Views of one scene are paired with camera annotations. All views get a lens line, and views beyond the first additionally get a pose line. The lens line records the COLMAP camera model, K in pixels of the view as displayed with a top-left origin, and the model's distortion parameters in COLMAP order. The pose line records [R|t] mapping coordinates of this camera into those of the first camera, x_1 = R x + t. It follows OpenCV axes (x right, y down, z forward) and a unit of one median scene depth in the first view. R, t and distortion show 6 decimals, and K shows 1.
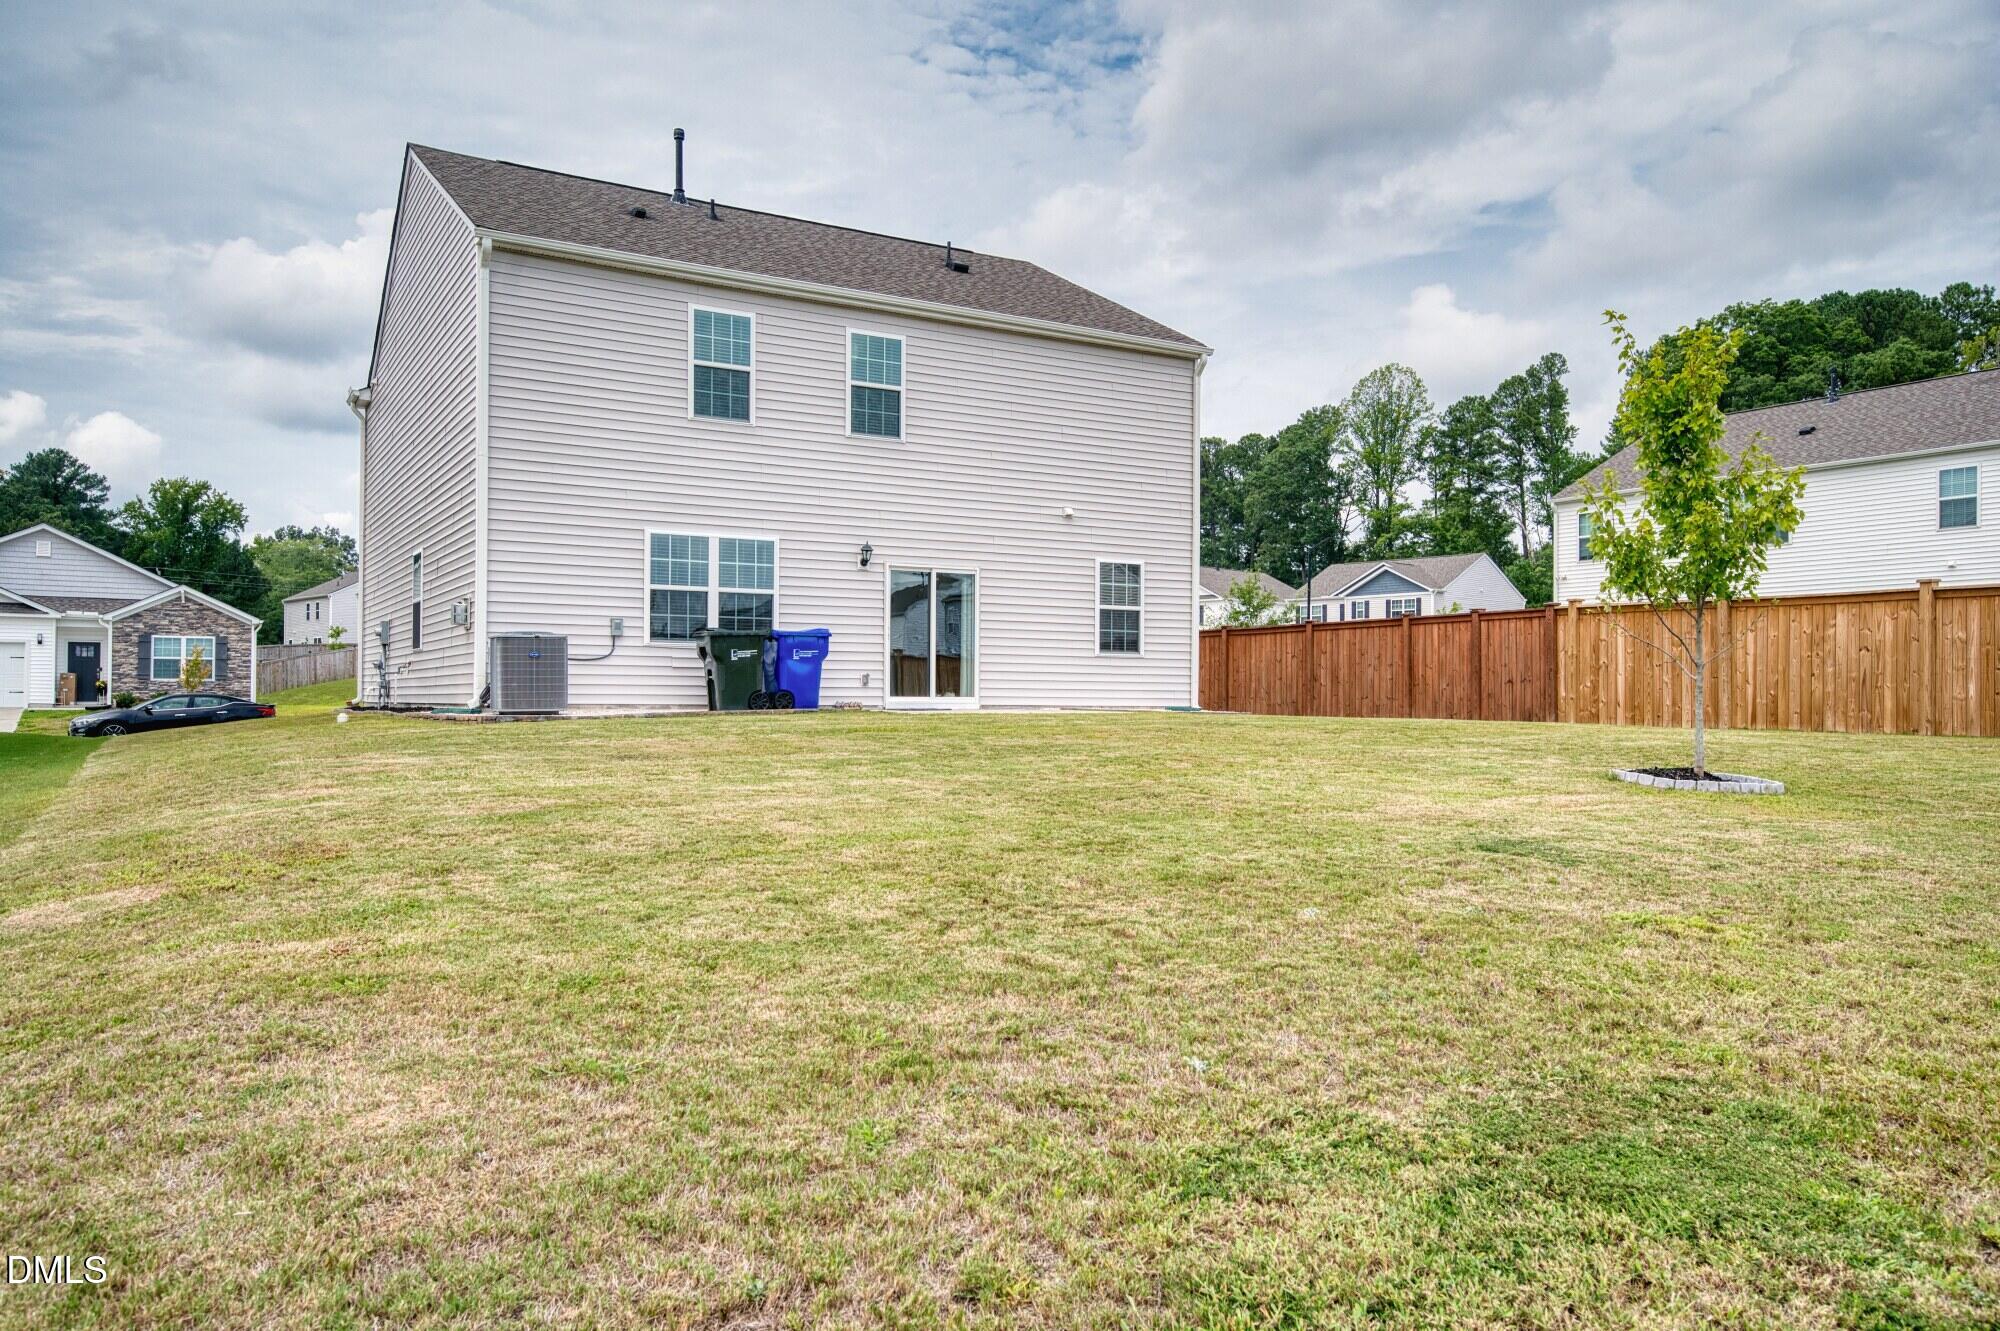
lens RADIAL K [[1432.7, 0, 1000.0], [0, 1432.7, 665.5], [0, 0, 1]] dist [0.067294, -0.000274]
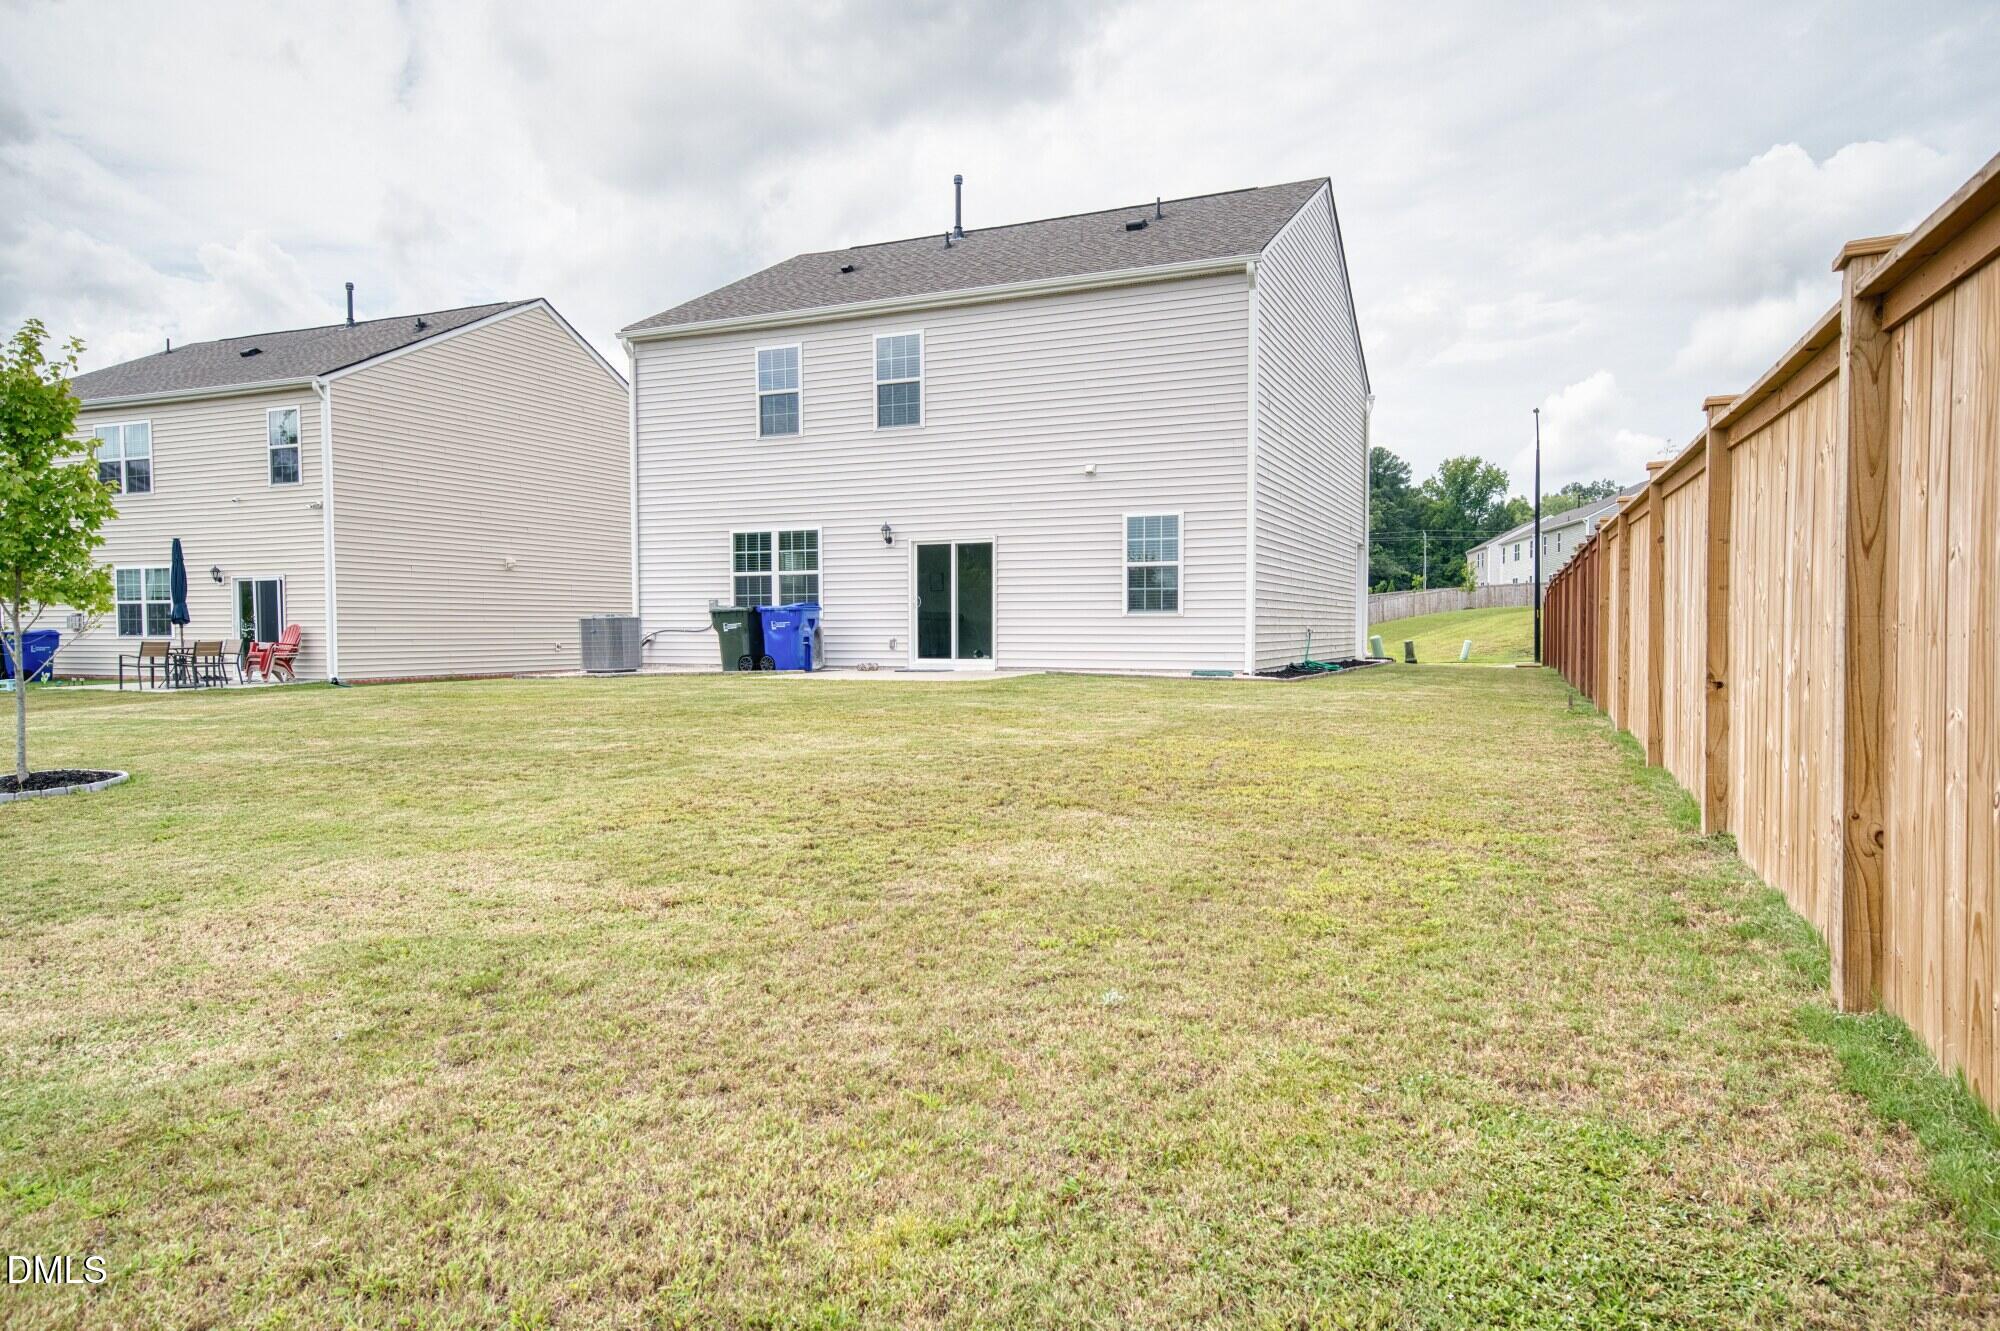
lens RADIAL K [[1232.4, 0, 1007.7], [0, 1232.4, 672.9], [0, 0, 1]] dist [0.033114, 0.000882]
pose [[0.593571, 0.021267, -0.804500, 0.719555], [0.026096, 0.998617, 0.045652, -0.008925], [0.804358, -0.048092, 0.592195, 0.472077]]
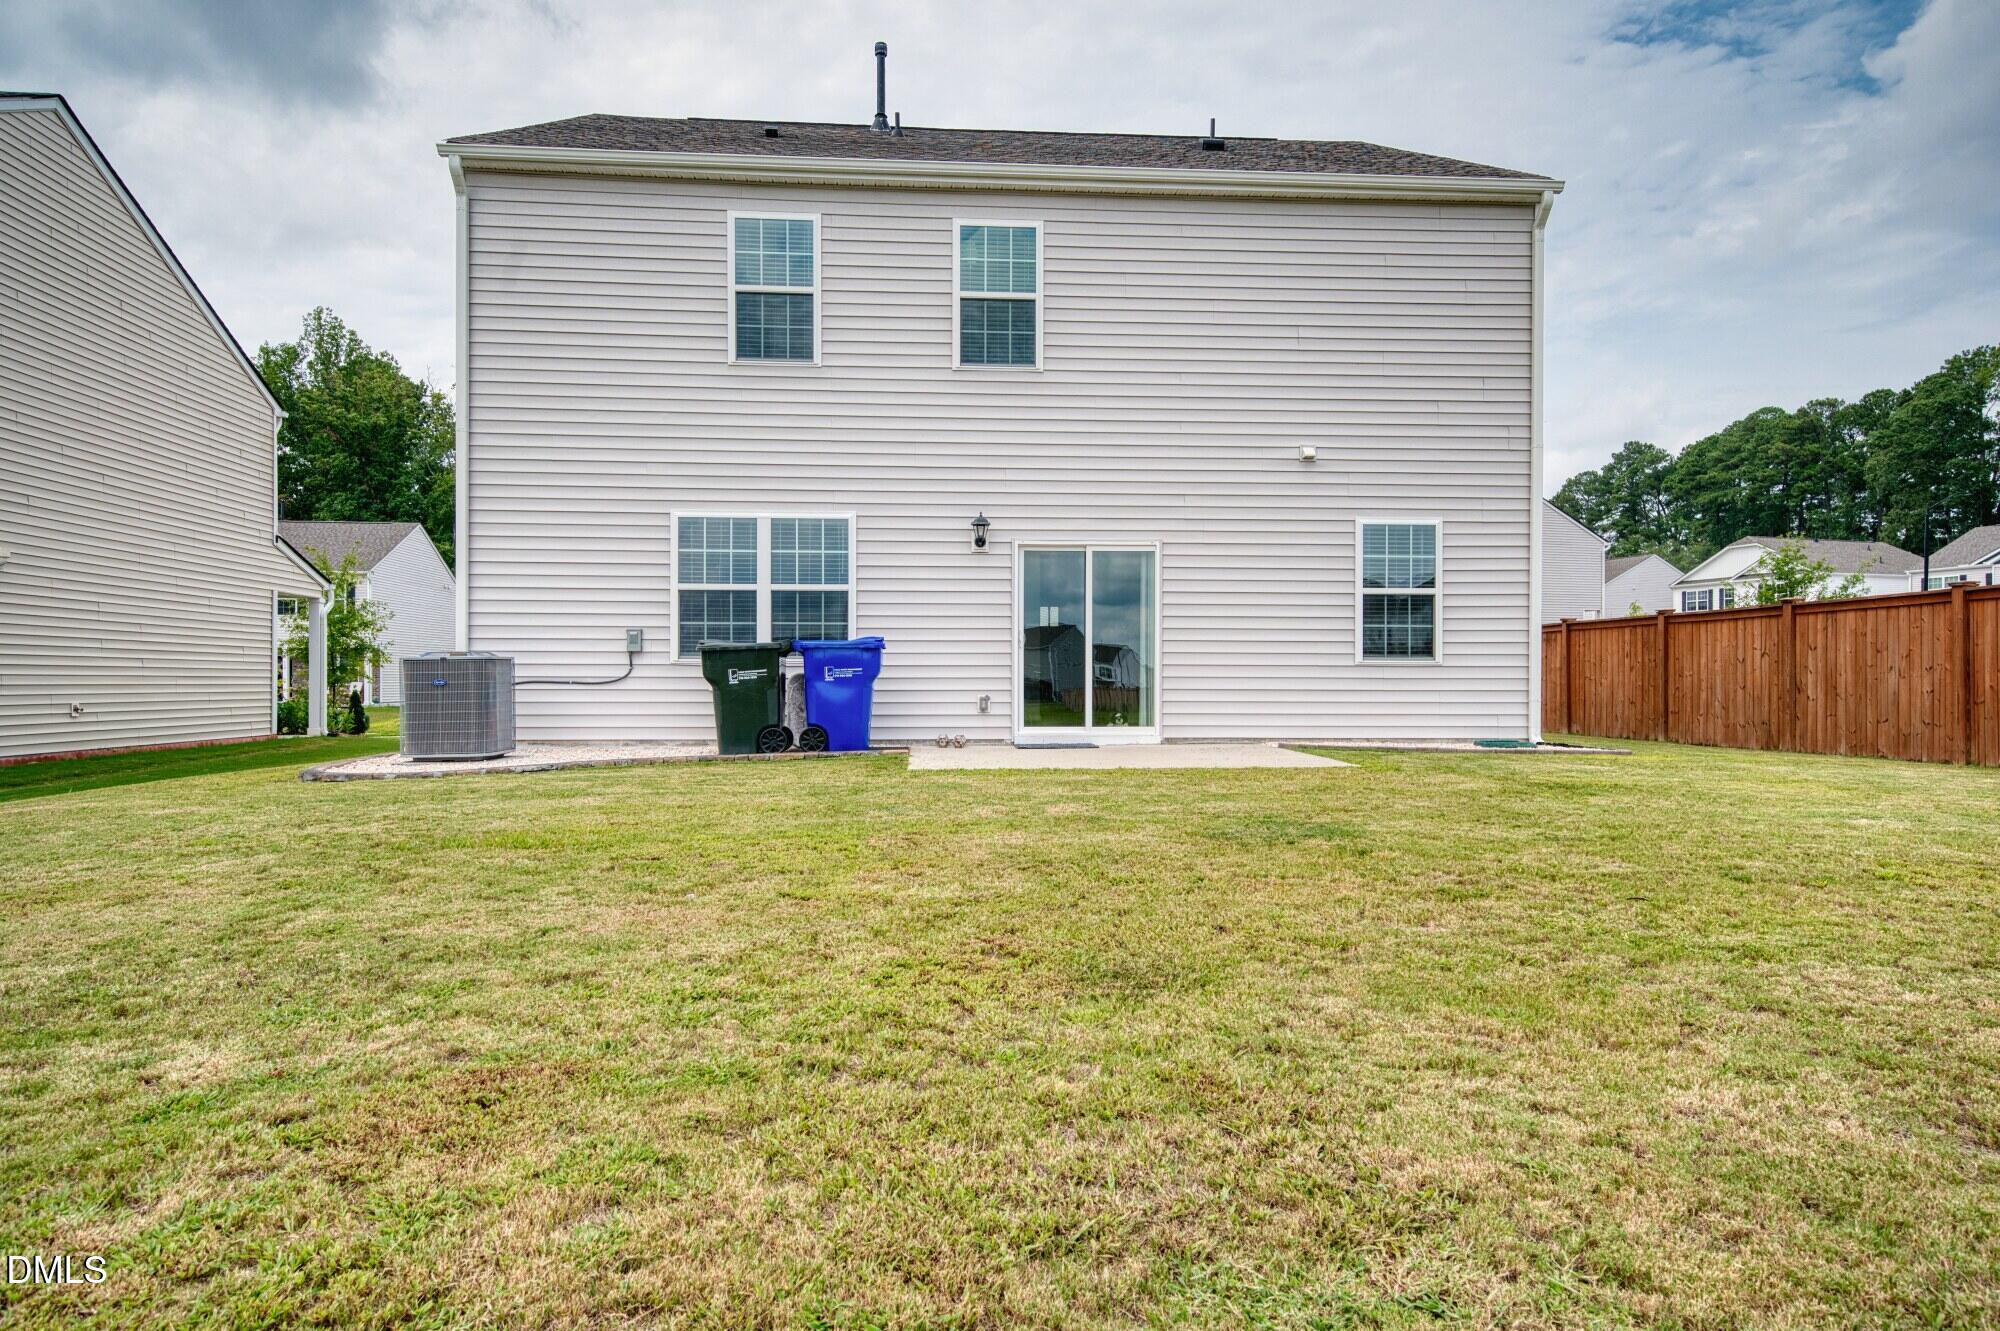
lens RADIAL K [[1232.4, 0, 1007.7], [0, 1232.4, 672.9], [0, 0, 1]] dist [0.033114, 0.000882]
pose [[0.901969, -0.006933, -0.431746, 0.178354], [0.014185, 0.999807, 0.013580, -0.013506], [0.431568, -0.018373, 0.901893, 0.426026]]
